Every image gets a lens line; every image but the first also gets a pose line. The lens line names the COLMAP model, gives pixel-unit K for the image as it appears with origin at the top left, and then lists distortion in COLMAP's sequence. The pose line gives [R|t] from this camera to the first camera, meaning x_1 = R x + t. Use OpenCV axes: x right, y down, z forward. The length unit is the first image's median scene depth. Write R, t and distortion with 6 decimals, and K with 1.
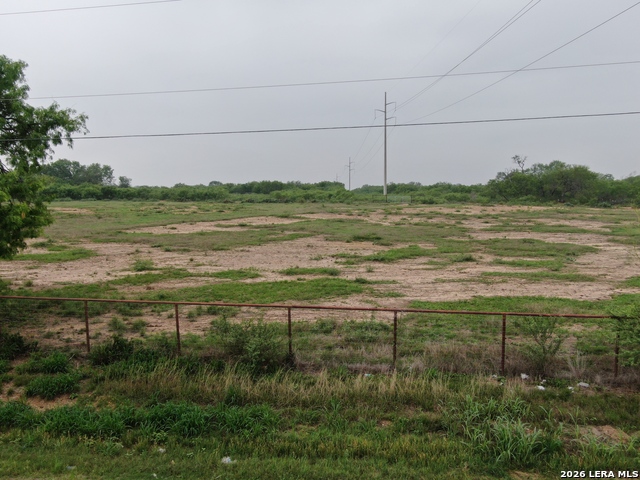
lens RADIAL K [[584.2, 0, 321.1], [0, 584.2, 241.5], [0, 0, 1]] dist [-0.001651, 0.000000]
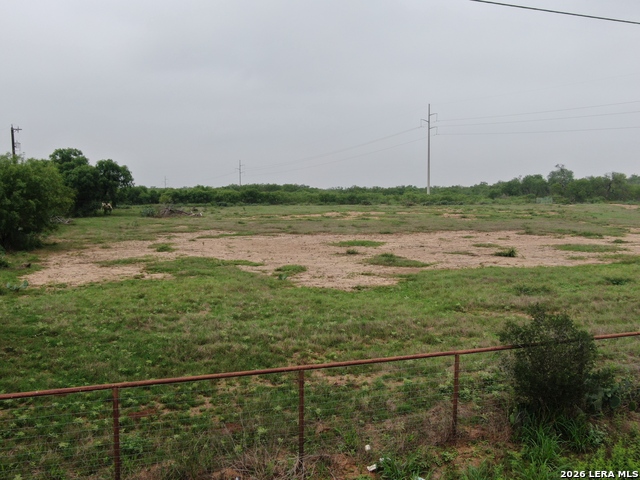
lens RADIAL K [[584.2, 0, 321.3], [0, 584.2, 244.4], [0, 0, 1]] dist [-0.001651, 0.000000]
pose [[0.889955, -0.042530, 0.454060, -4.585379], [0.040843, 0.999074, 0.013528, -0.107178], [-0.454215, 0.006505, 0.890868, 0.864929]]
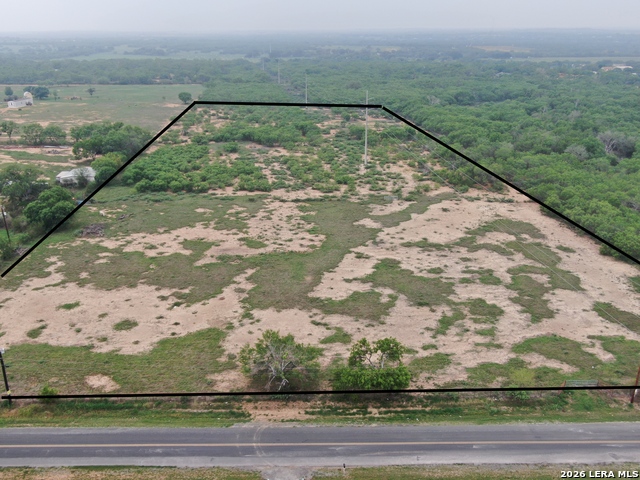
lens RADIAL K [[584.2, 0, 319.1], [0, 584.2, 240.6], [0, 0, 1]] dist [-0.001651, 0.000000]
pose [[0.988297, -0.056293, 0.141774, -1.719605], [0.015410, 0.961505, 0.274354, -2.337384], [-0.151761, -0.268959, 0.951120, -3.179369]]
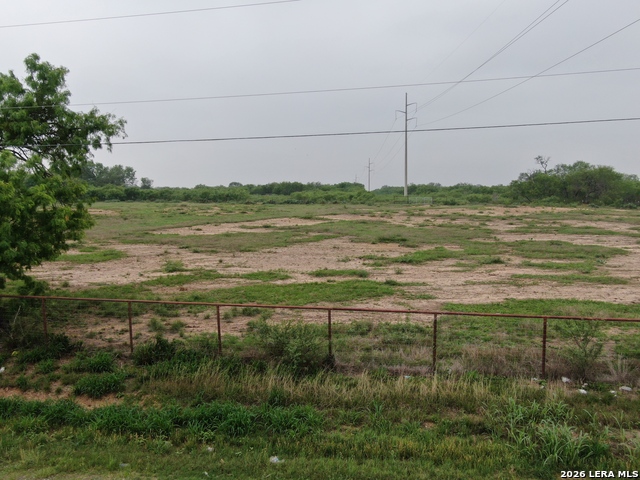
lens RADIAL K [[584.2, 0, 321.3], [0, 584.2, 241.6], [0, 0, 1]] dist [-0.001651, 0.000000]
pose [[0.999511, 0.001692, -0.031228, -0.027666], [-0.001734, 0.999998, -0.001323, -0.002644], [0.031225, 0.001377, 0.999511, -0.009153]]
